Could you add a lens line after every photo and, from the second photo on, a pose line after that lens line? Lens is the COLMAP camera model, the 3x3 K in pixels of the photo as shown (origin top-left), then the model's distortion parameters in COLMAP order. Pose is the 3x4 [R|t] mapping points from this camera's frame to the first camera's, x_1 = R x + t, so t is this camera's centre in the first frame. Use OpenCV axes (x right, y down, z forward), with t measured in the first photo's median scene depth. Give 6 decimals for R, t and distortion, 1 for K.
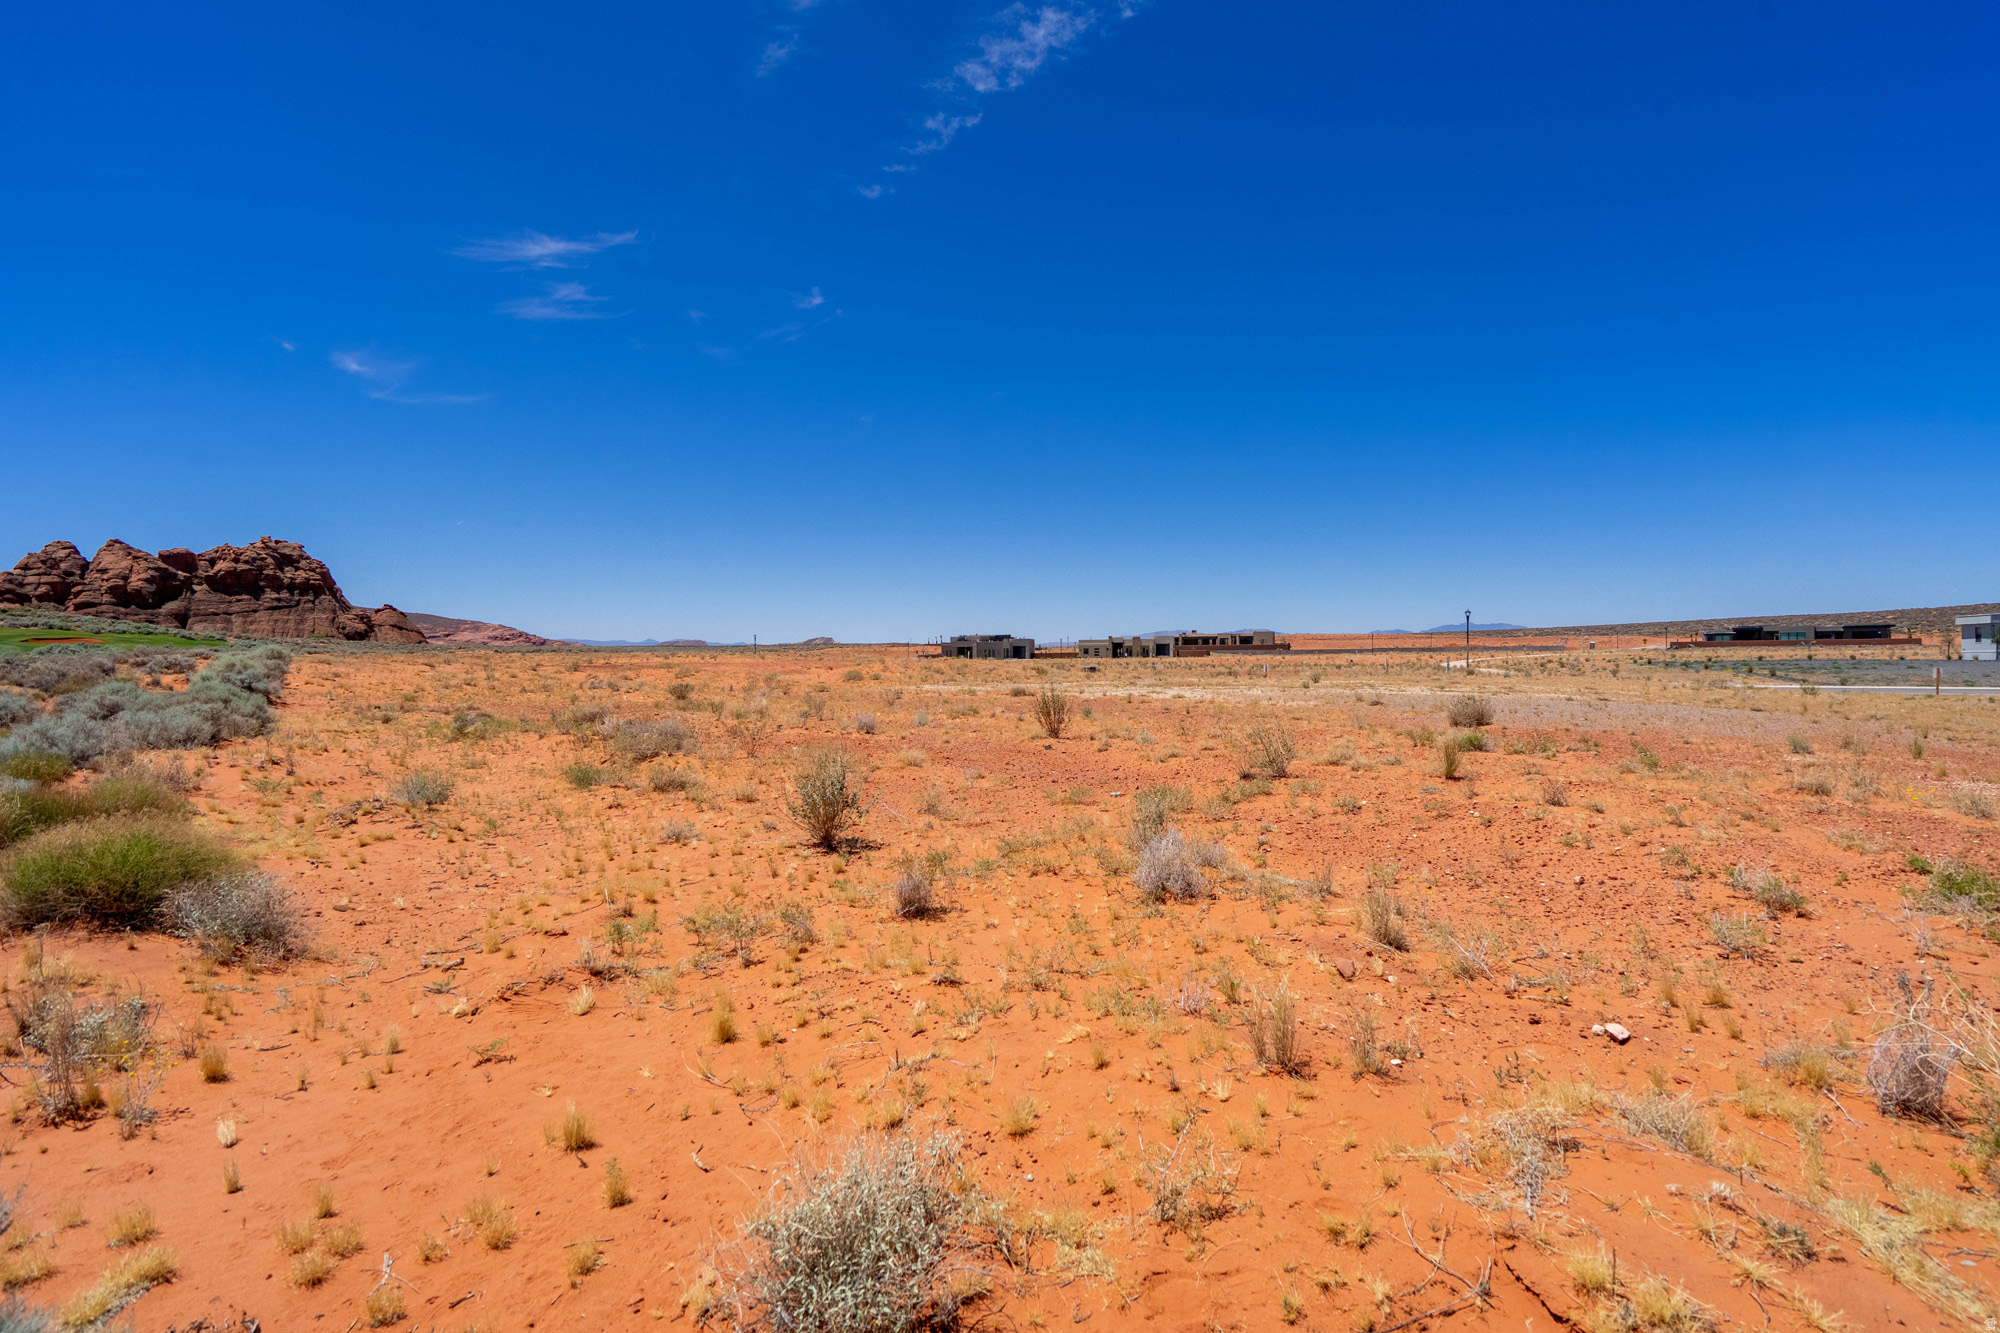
lens RADIAL K [[905.9, 0, 996.4], [0, 905.9, 677.4], [0, 0, 1]] dist [-0.007340, 0.003905]
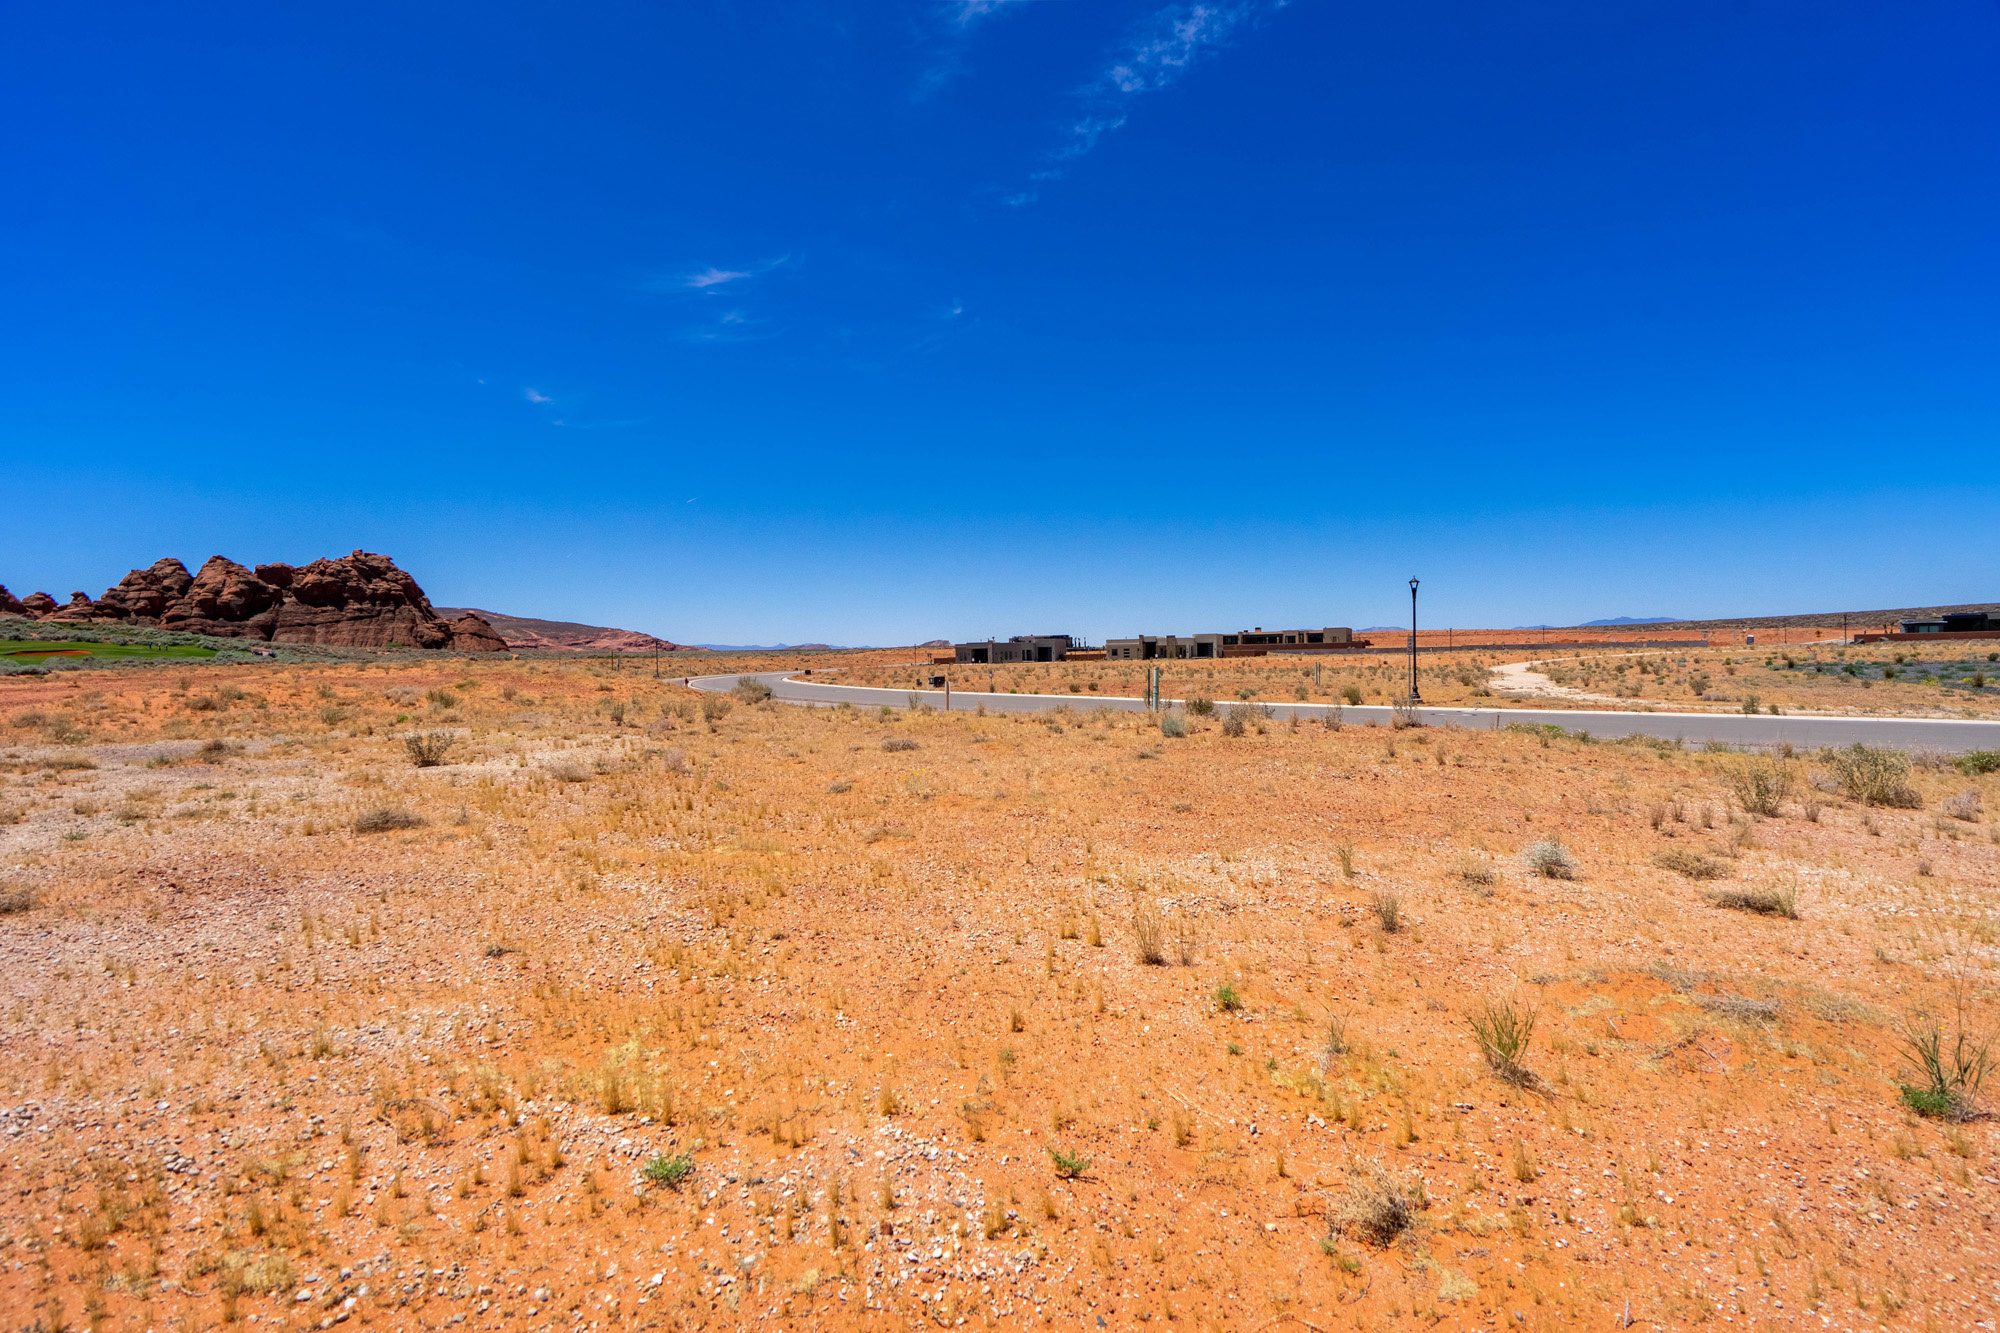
lens RADIAL K [[905.9, 0, 1002.7], [0, 905.9, 670.1], [0, 0, 1]] dist [-0.007340, 0.003905]
pose [[0.988162, -0.005912, -0.153297, 0.110168], [0.004422, 0.999940, -0.010062, -0.002788], [0.153348, 0.009265, 0.988129, 0.087091]]
